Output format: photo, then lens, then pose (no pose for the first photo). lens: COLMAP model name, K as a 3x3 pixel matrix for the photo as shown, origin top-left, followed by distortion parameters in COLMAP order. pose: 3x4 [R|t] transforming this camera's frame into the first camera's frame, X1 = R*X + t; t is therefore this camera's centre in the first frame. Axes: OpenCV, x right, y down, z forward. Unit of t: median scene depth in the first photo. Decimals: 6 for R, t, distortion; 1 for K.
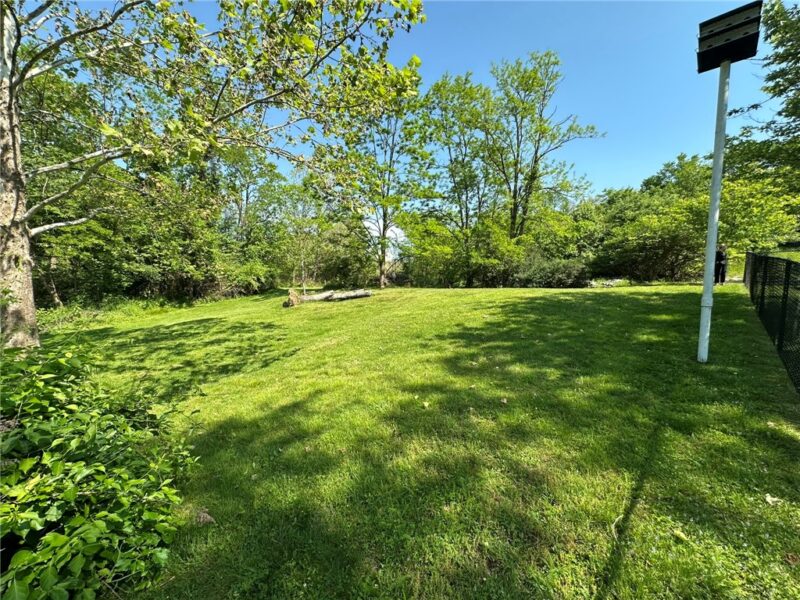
lens RADIAL K [[318.1, 0, 400.0], [0, 318.1, 300.0], [0, 0, 1]] dist [0.000976, 0.000089]
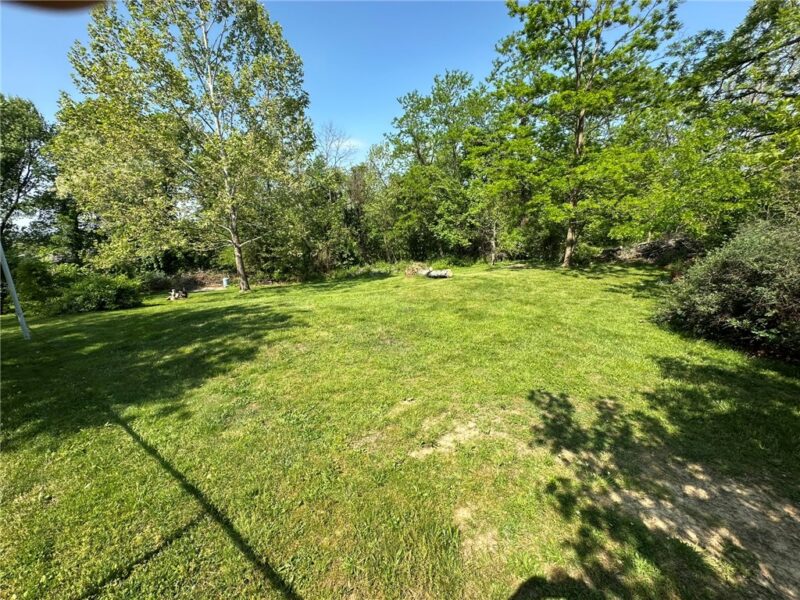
lens RADIAL K [[318.1, 0, 400.0], [0, 318.1, 300.0], [0, 0, 1]] dist [0.000976, 0.000089]
pose [[0.183426, 0.201575, -0.962145, 0.644015], [-0.035992, 0.979471, 0.198344, -0.104565], [0.982374, -0.001752, 0.186915, 0.559826]]
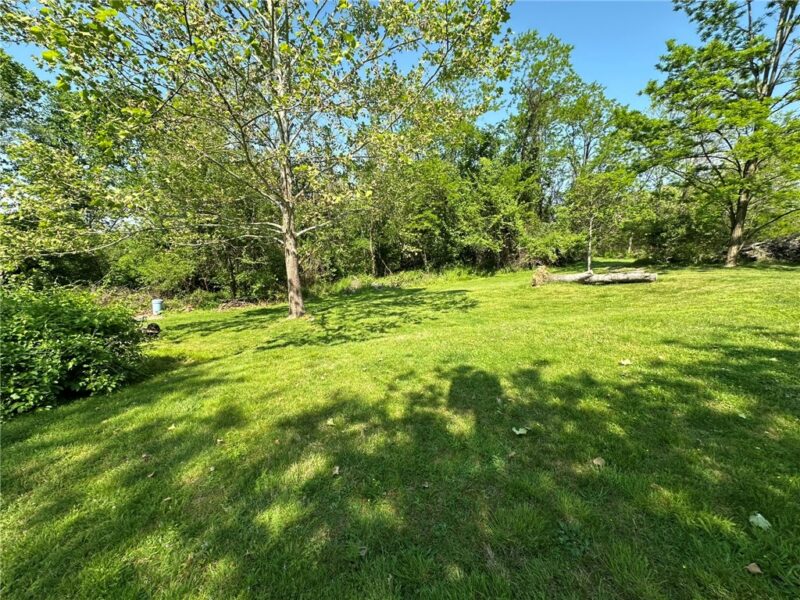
lens RADIAL K [[318.1, 0, 400.0], [0, 318.1, 300.0], [0, 0, 1]] dist [0.000976, 0.000089]
pose [[0.497626, 0.136382, -0.856603, 0.185444], [-0.045050, 0.990293, 0.131496, -0.032367], [0.866221, -0.026846, 0.498939, 0.174127]]
